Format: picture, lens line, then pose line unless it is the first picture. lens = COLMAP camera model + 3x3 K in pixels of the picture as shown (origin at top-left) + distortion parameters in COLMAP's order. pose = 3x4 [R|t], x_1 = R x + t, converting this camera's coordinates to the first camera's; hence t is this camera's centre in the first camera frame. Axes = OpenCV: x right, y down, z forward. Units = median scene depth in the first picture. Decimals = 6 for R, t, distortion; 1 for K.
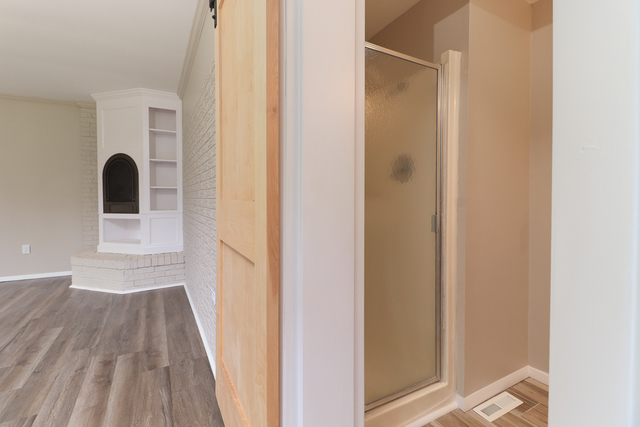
lens RADIAL K [[298.9, 0, 320.6], [0, 298.9, 205.0], [0, 0, 1]] dist [0.000492, -0.001433]
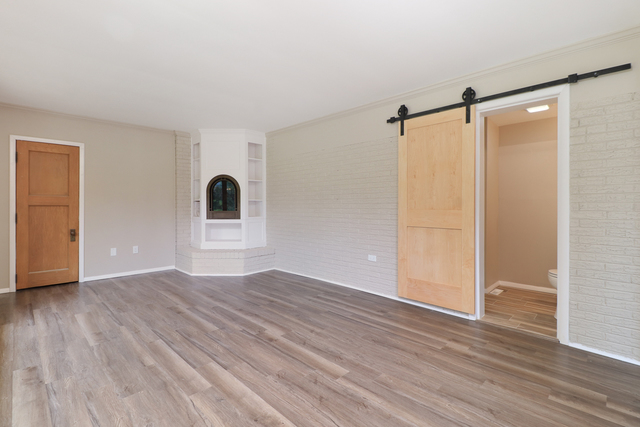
lens RADIAL K [[298.9, 0, 320.6], [0, 298.9, 205.0], [0, 0, 1]] dist [0.000492, -0.001433]
pose [[0.959359, 0.000584, 0.282188, -0.641020], [0.006153, 0.999717, -0.022989, -0.002134], [-0.282122, 0.023792, 0.959083, -0.421639]]
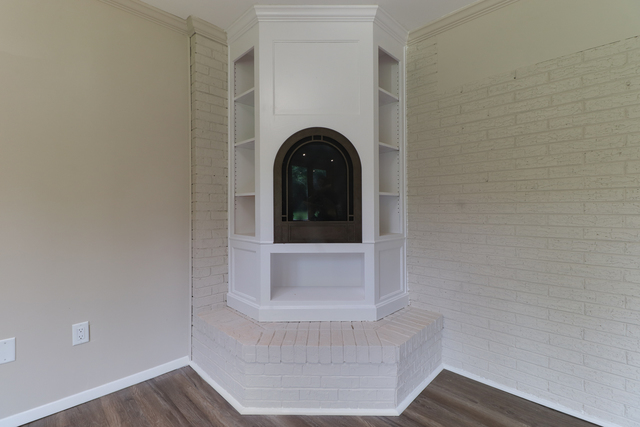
lens RADIAL K [[298.9, 0, 320.6], [0, 298.9, 205.0], [0, 0, 1]] dist [0.000492, -0.001433]
pose [[0.954611, 0.006010, 0.297796, -0.834142], [0.004480, 0.999394, -0.034531, -0.020044], [-0.297823, 0.034298, 0.954005, 0.511354]]
